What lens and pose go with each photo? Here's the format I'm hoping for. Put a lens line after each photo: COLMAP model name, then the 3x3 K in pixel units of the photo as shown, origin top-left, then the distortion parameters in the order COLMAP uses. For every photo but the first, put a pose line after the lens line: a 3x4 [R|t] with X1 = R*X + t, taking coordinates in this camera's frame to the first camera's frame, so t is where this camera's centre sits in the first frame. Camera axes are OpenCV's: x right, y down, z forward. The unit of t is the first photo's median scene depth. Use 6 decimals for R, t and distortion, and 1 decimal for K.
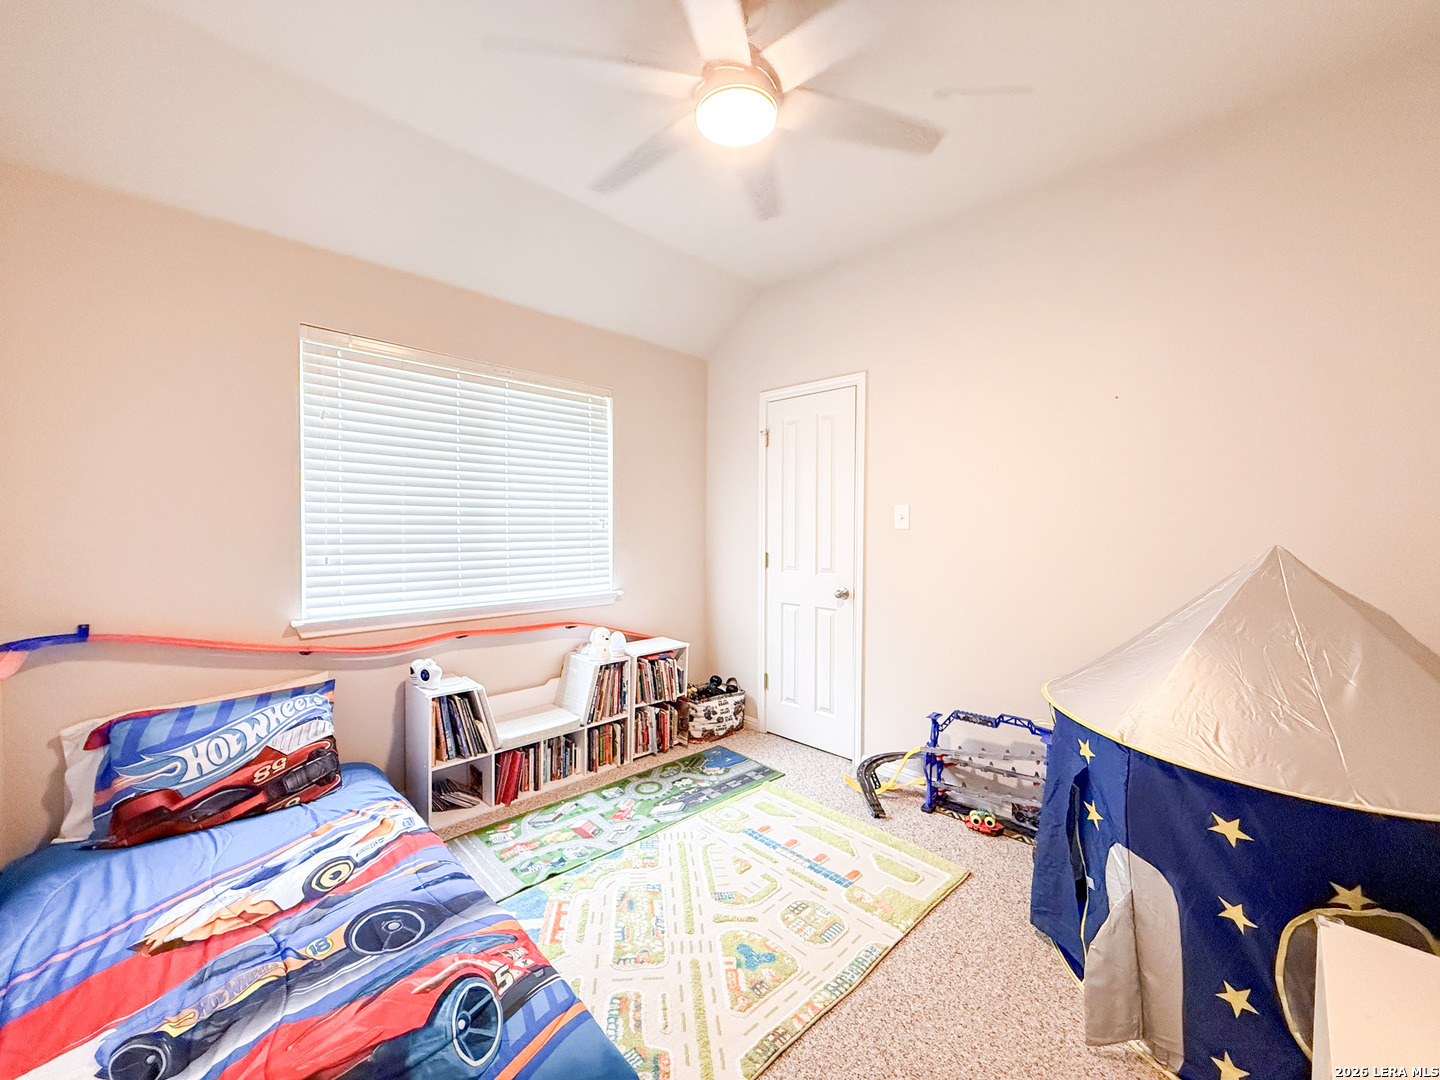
lens RADIAL K [[571.9, 0, 720.9], [0, 571.9, 537.2], [0, 0, 1]] dist [0.002401, 0.000261]
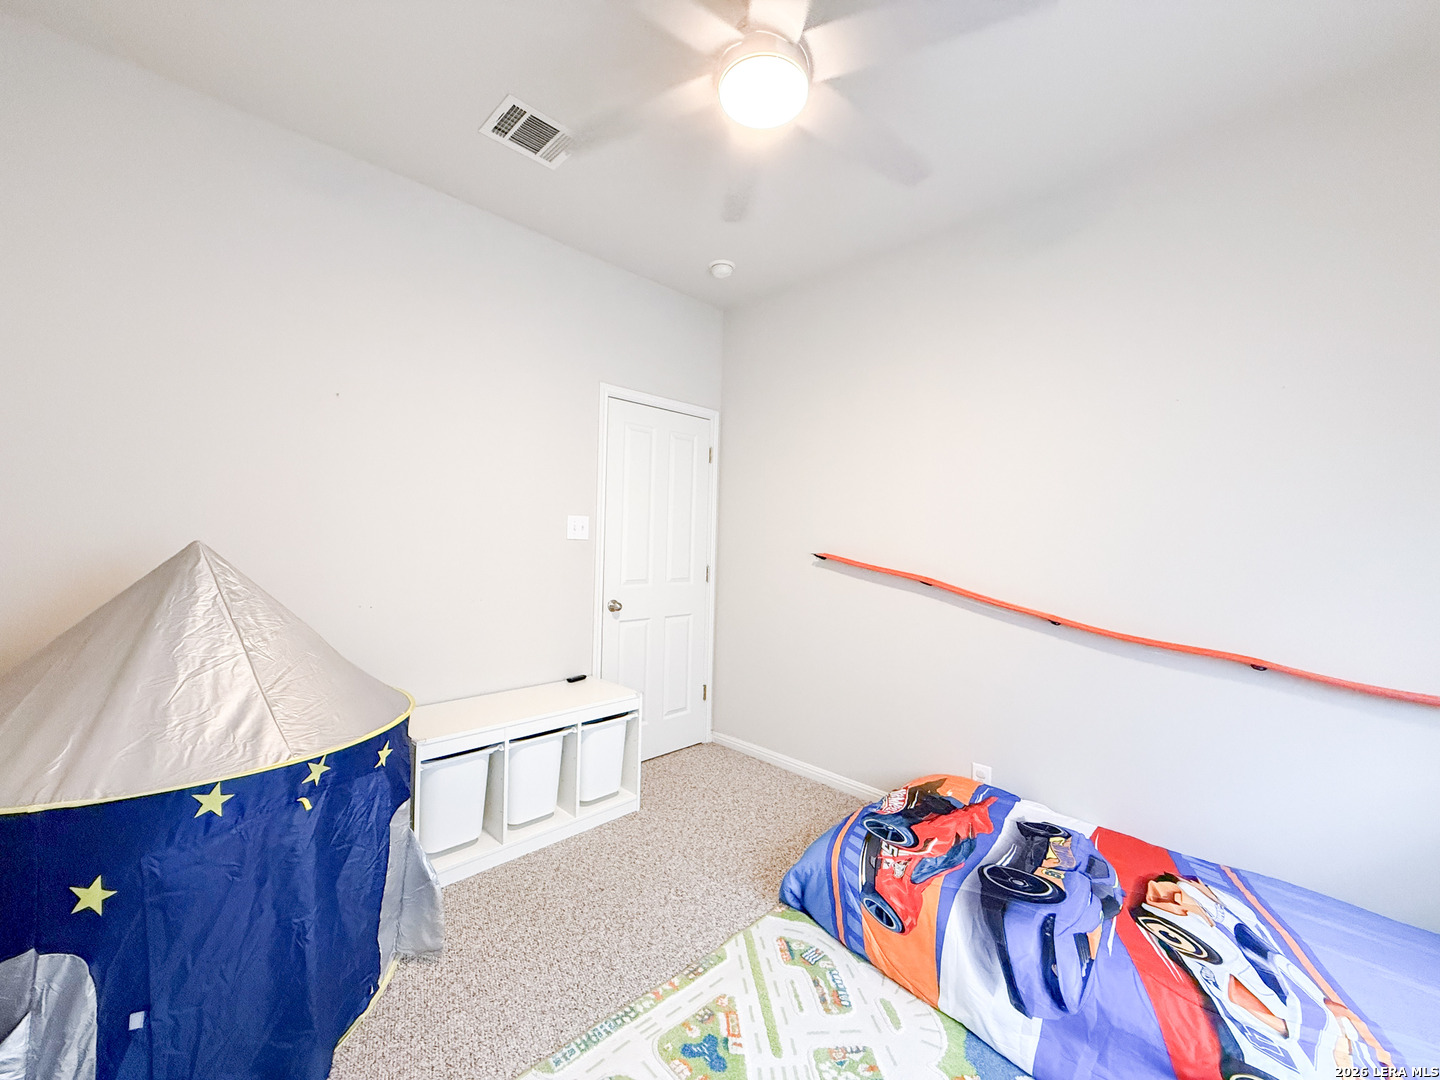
lens RADIAL K [[571.9, 0, 718.7], [0, 571.9, 542.2], [0, 0, 1]] dist [0.002401, 0.000261]
pose [[-0.999312, -0.035990, 0.008943, 0.067266], [-0.035740, 0.999004, 0.026726, -0.042234], [-0.009896, 0.026388, -0.999603, 2.033827]]
